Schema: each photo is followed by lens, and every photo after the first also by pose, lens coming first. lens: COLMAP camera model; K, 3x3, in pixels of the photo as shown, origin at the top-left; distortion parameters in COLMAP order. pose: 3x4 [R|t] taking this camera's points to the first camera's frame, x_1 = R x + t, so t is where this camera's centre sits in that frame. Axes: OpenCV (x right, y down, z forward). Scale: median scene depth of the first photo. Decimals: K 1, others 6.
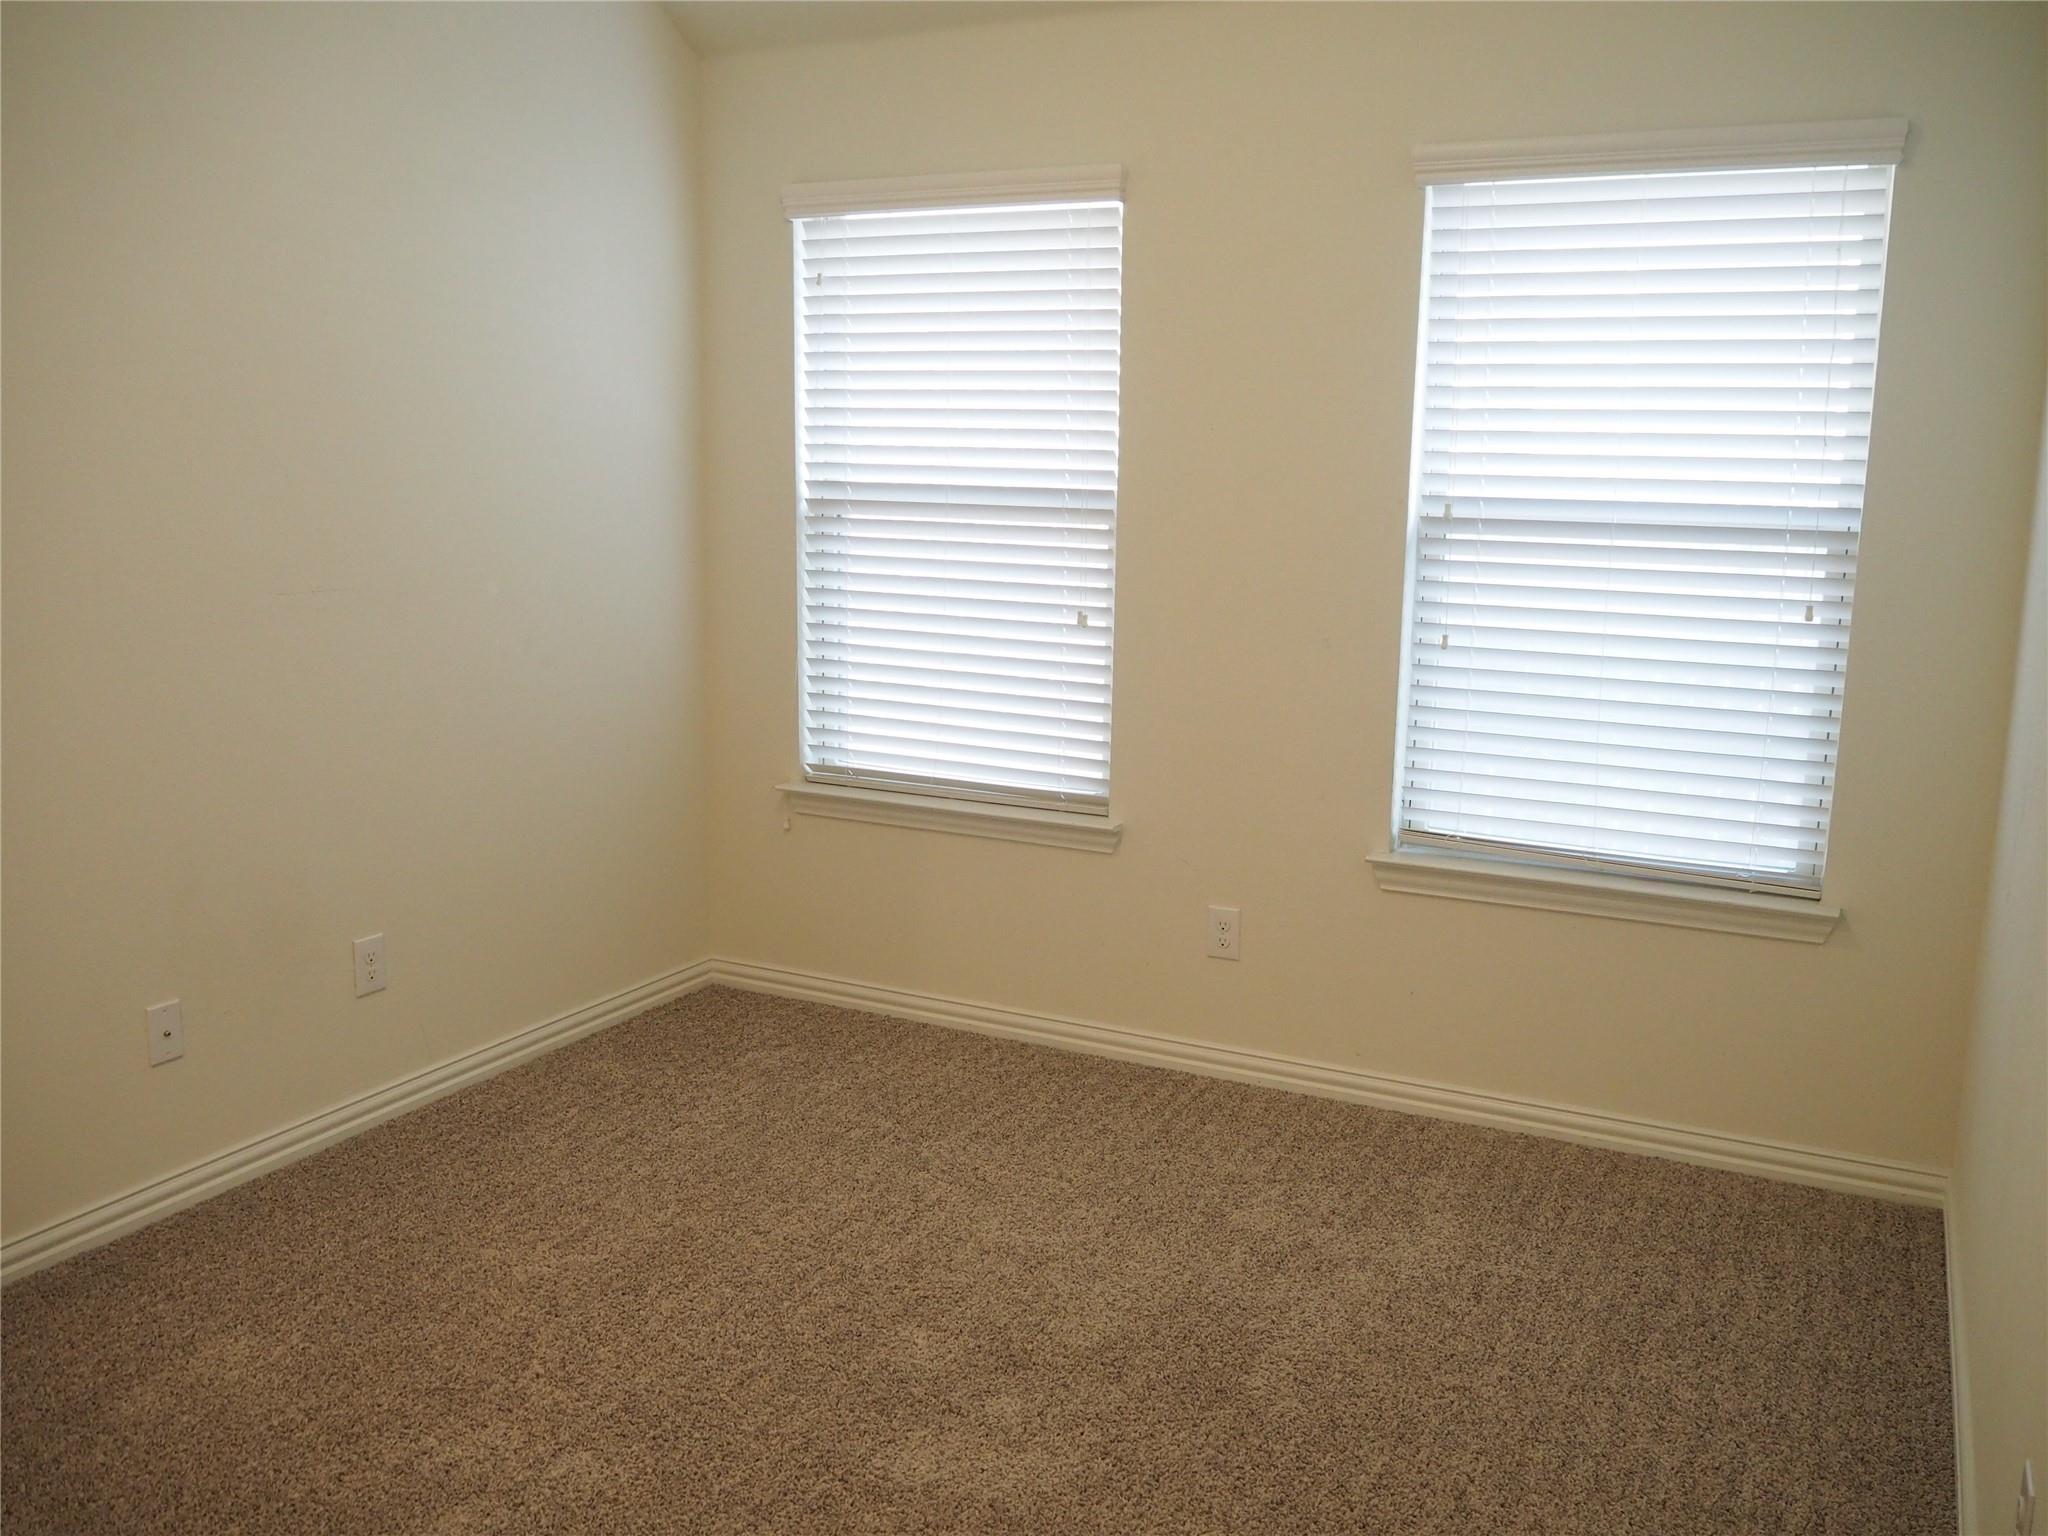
lens RADIAL K [[1708.0, 0, 1033.2], [0, 1708.0, 762.3], [0, 0, 1]] dist [-0.017294, -0.017085]
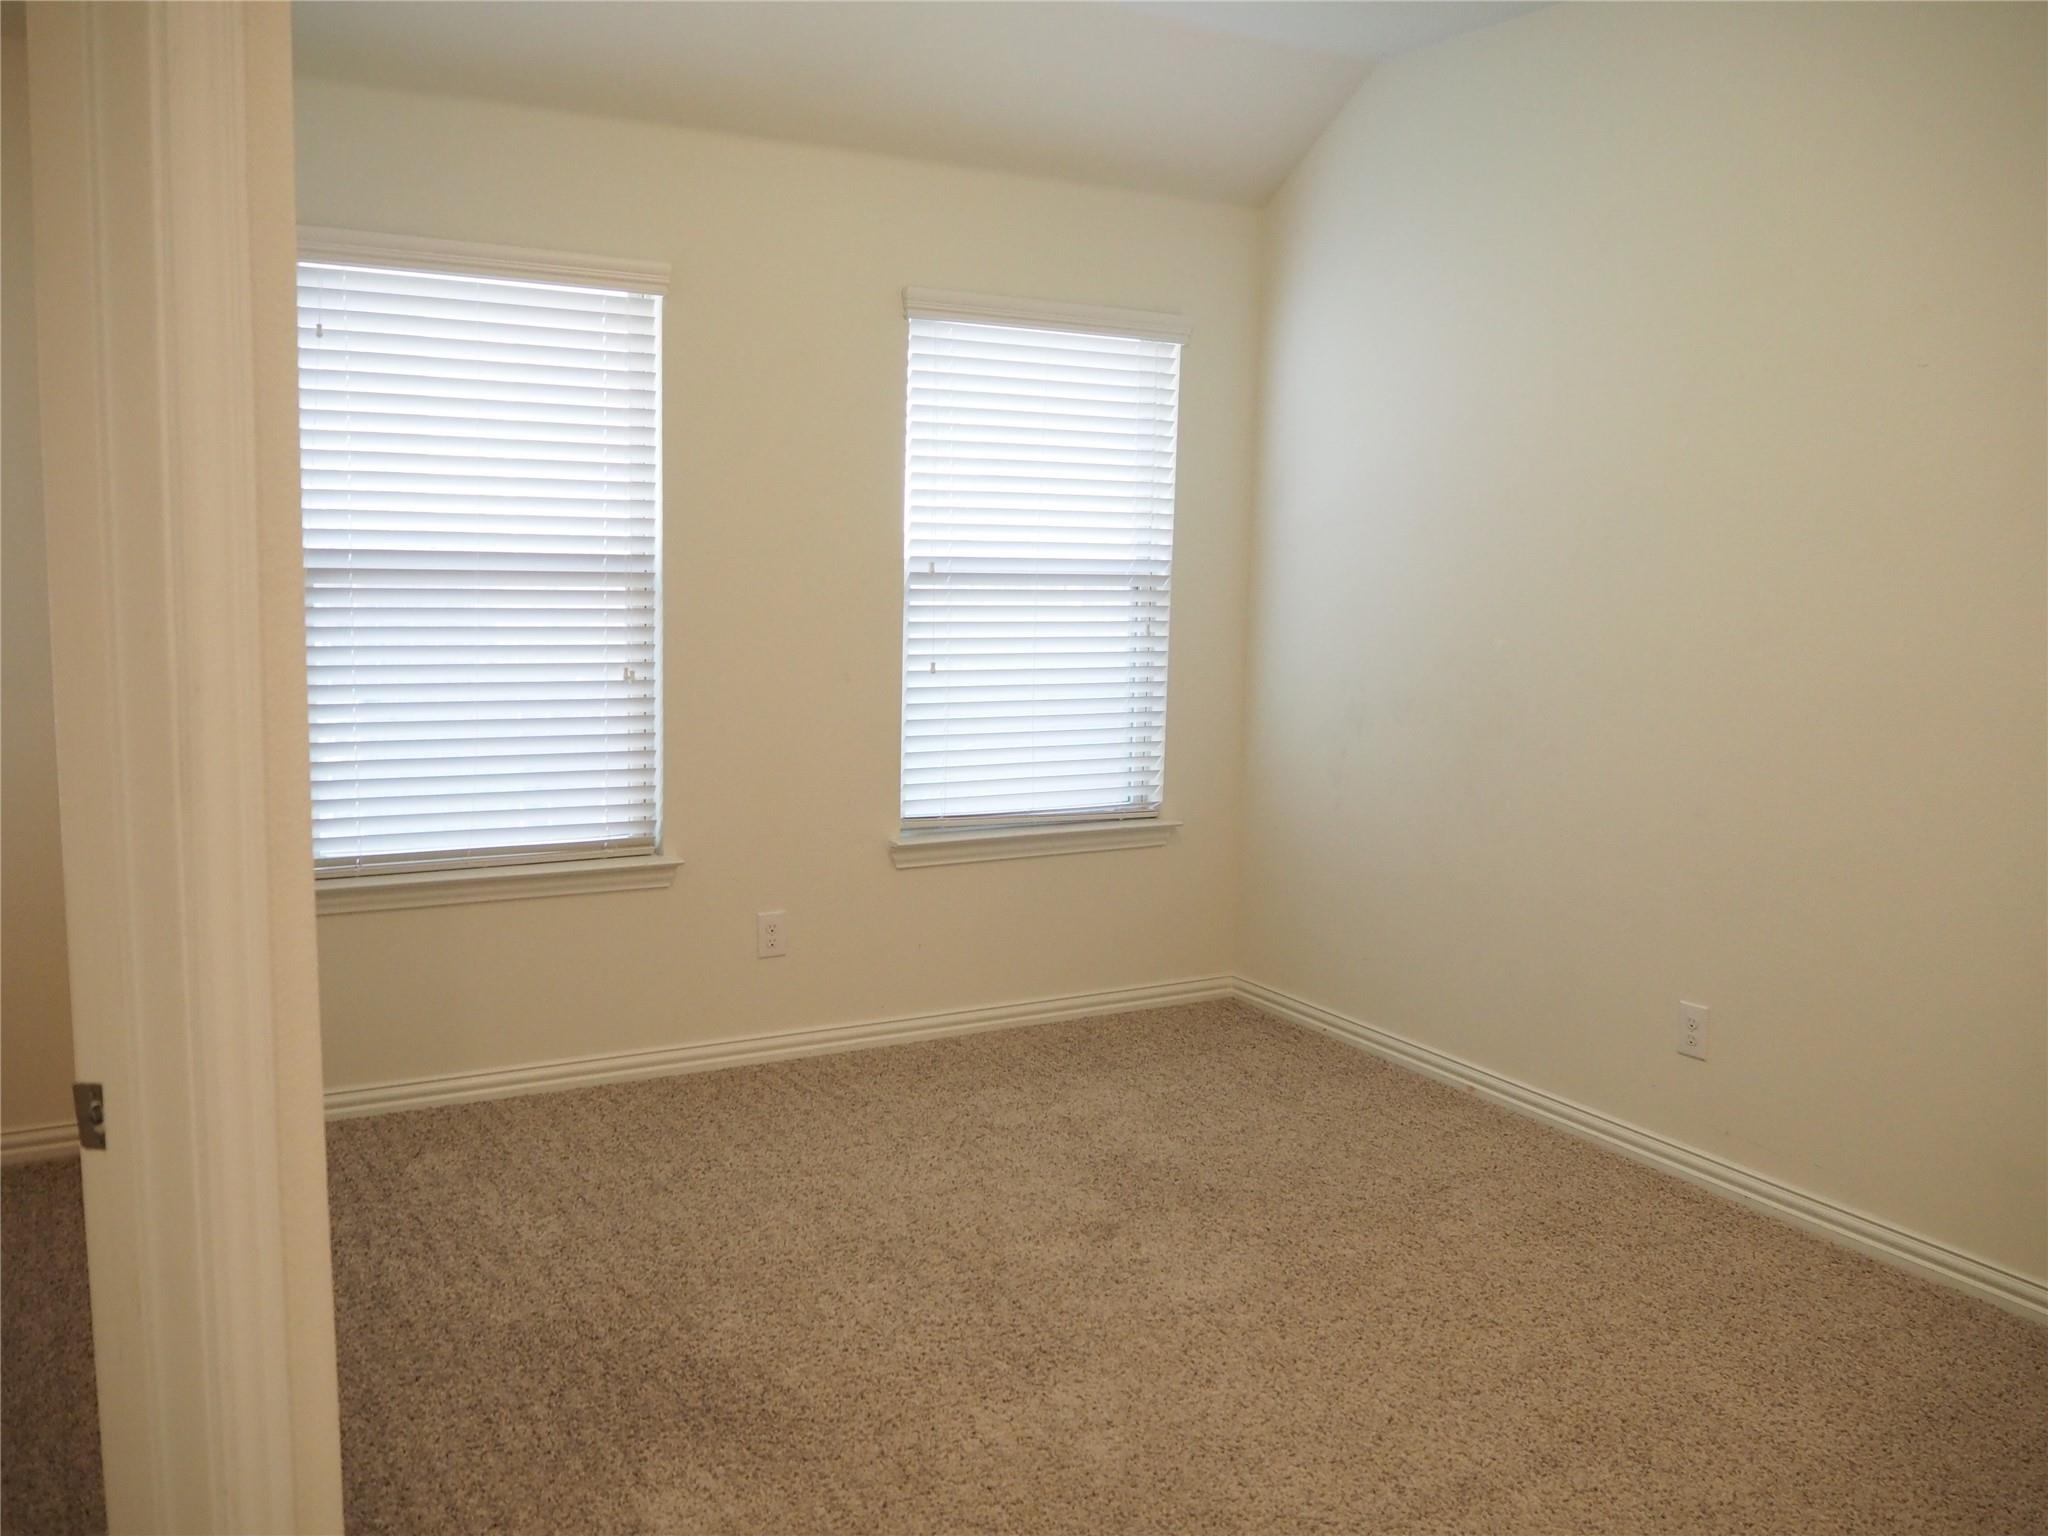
lens RADIAL K [[1708.0, 0, 1027.0], [0, 1708.0, 768.6], [0, 0, 1]] dist [-0.017294, -0.017085]
pose [[0.558072, -0.117961, 0.821365, -0.804977], [0.131012, 0.989955, 0.053158, -0.055539], [-0.819385, 0.077943, 0.567921, 0.212347]]
